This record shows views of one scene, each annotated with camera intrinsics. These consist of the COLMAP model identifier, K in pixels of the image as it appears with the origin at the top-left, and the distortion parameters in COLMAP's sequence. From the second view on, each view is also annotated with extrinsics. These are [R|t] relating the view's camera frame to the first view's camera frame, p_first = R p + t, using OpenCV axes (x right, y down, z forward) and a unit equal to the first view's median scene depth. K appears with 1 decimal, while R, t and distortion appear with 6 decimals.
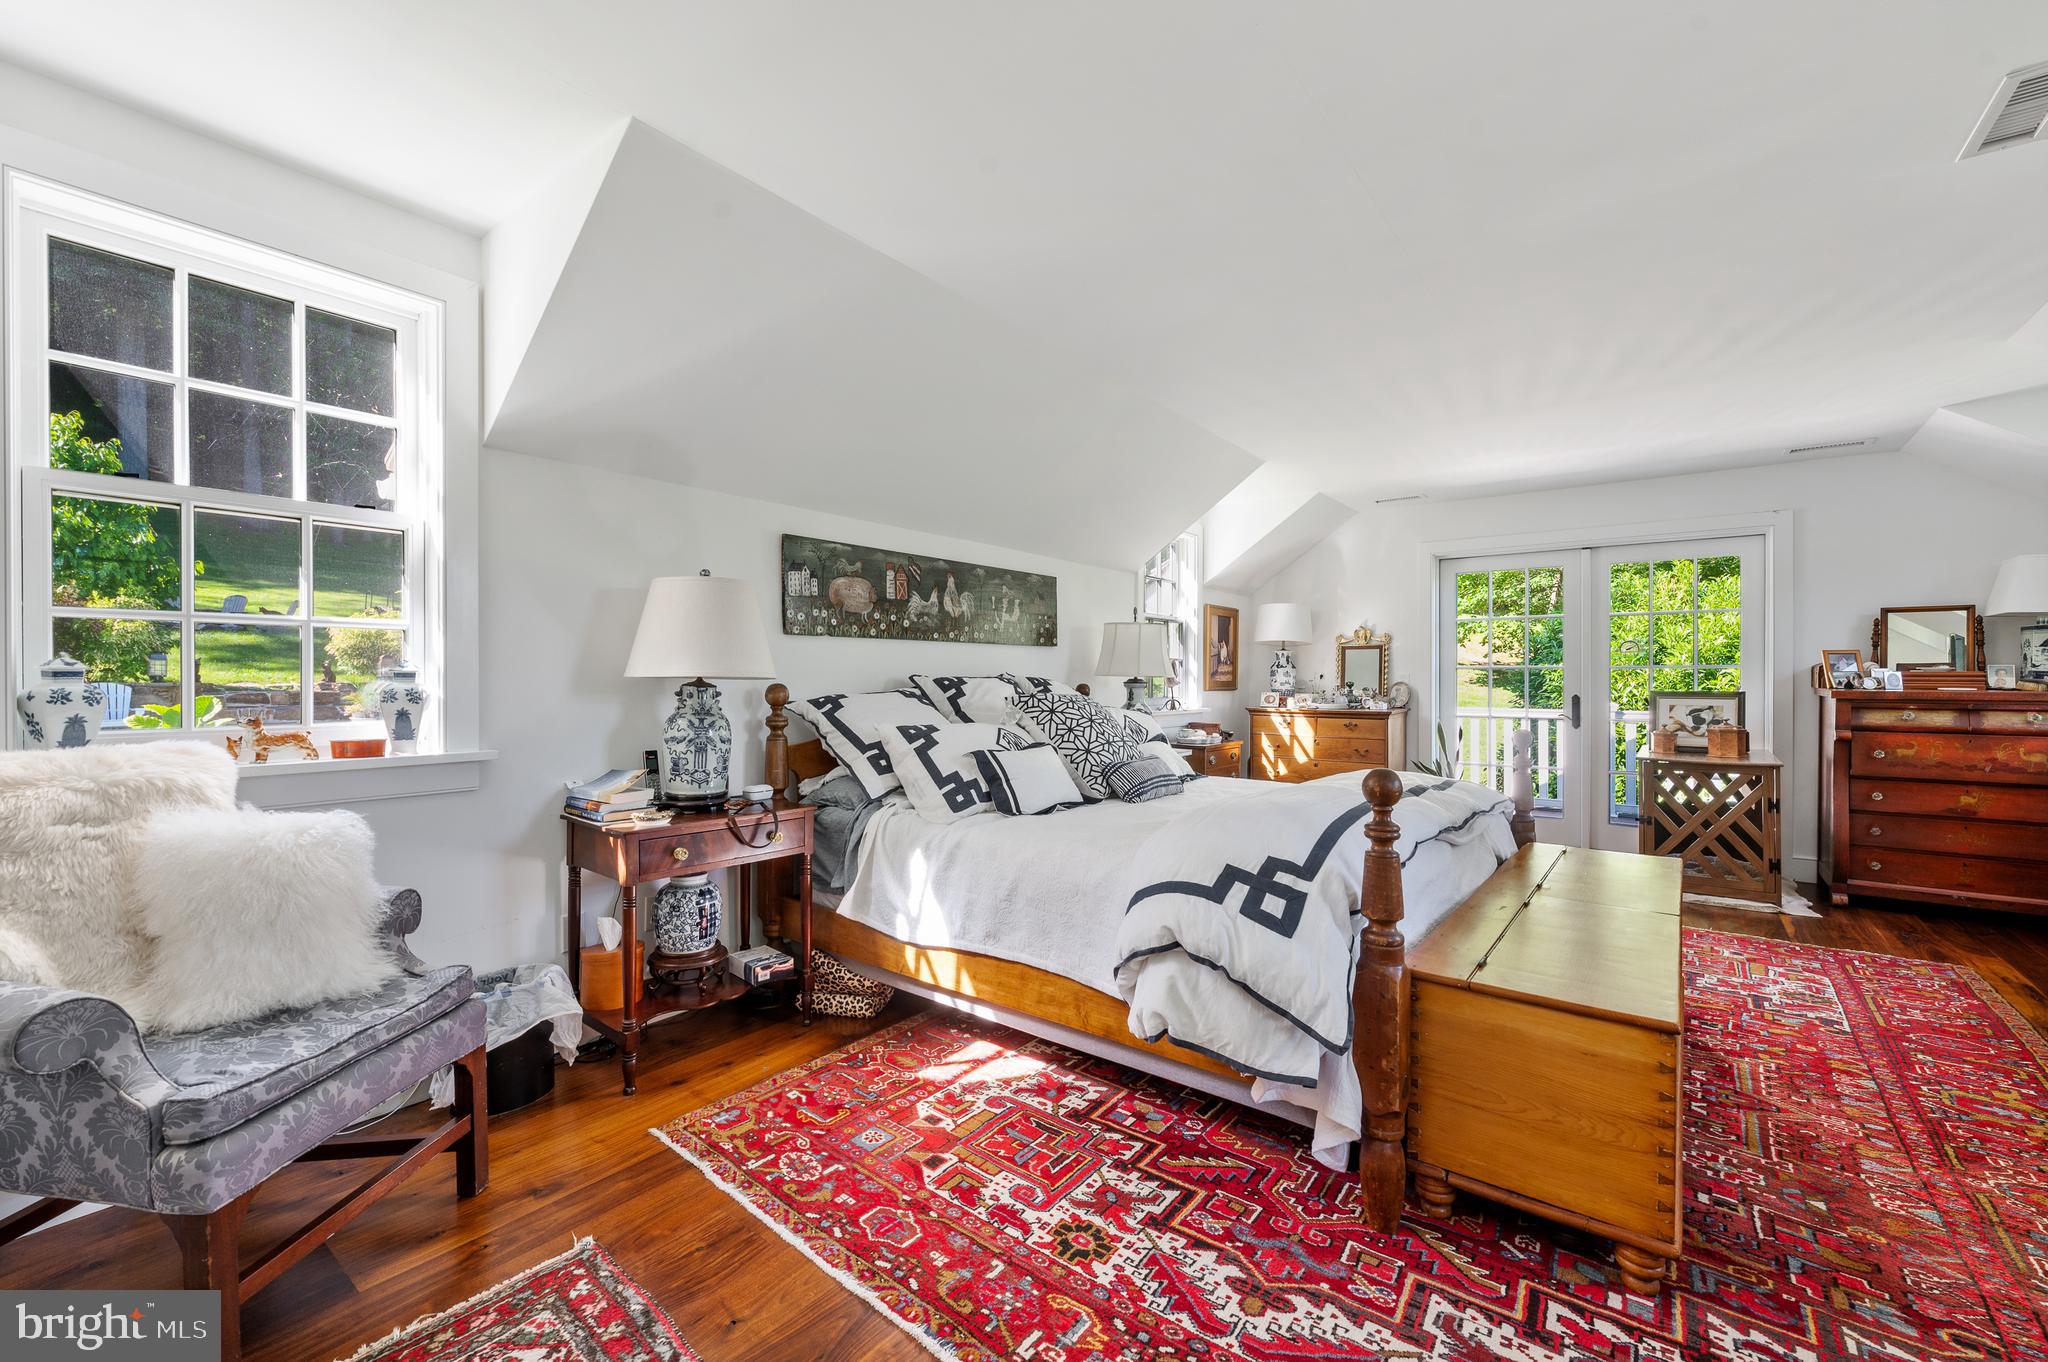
lens RADIAL K [[826.3, 0, 1029.4], [0, 826.3, 683.2], [0, 0, 1]] dist [-0.002328, 0.000401]
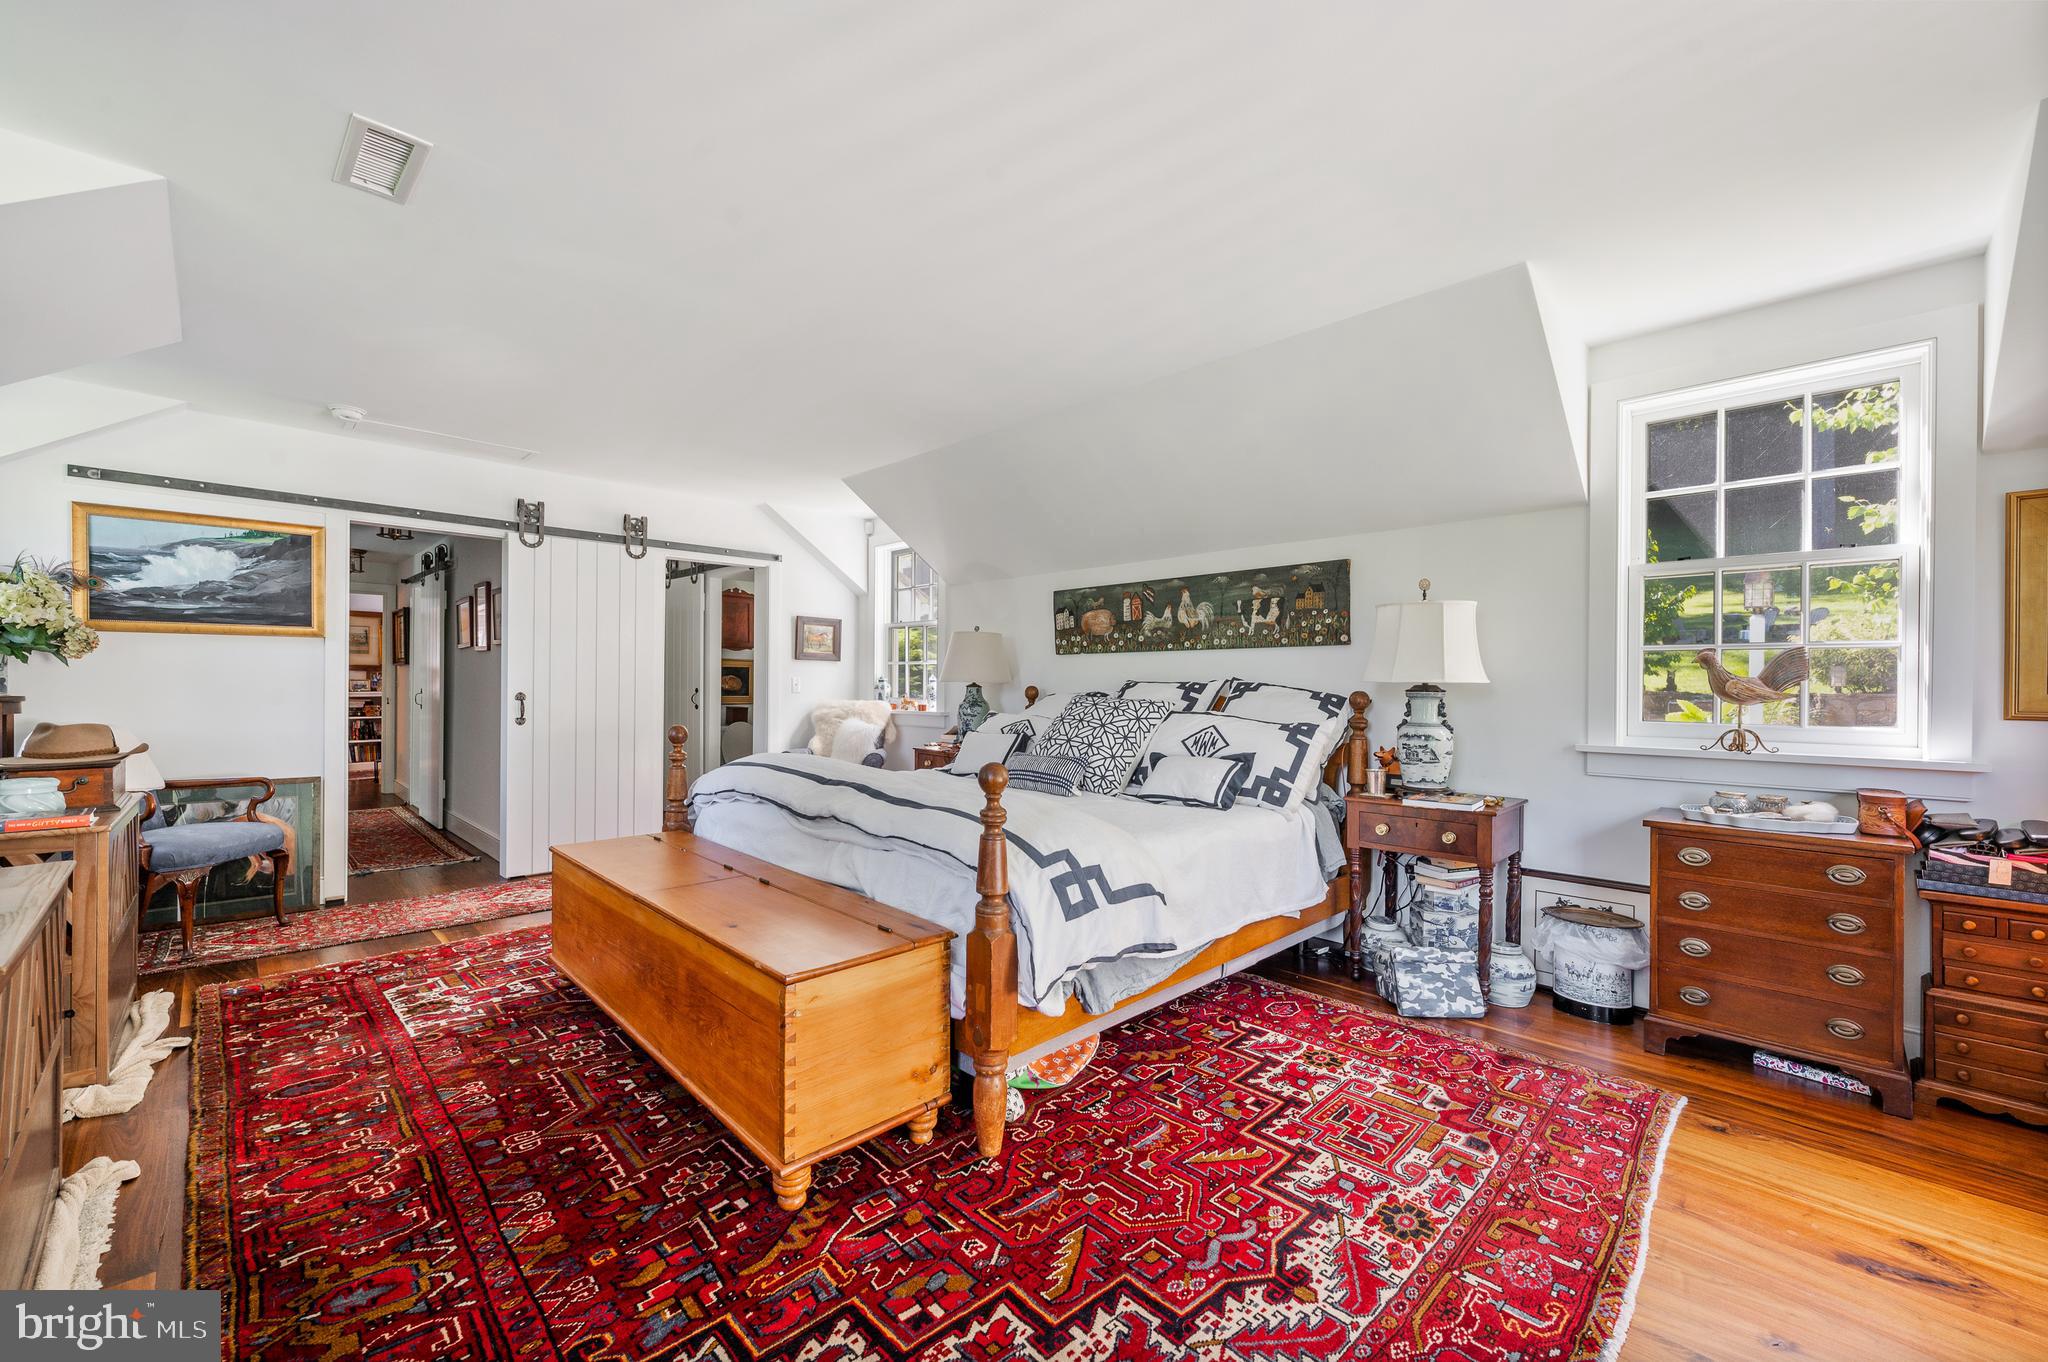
lens RADIAL K [[826.3, 0, 1028.5], [0, 826.3, 682.6], [0, 0, 1]] dist [-0.002328, 0.000401]
pose [[-0.131510, -0.003359, -0.991309, 1.155429], [-0.012508, 0.999920, -0.001729, -0.003075], [0.991236, 0.012172, -0.131541, 1.057410]]
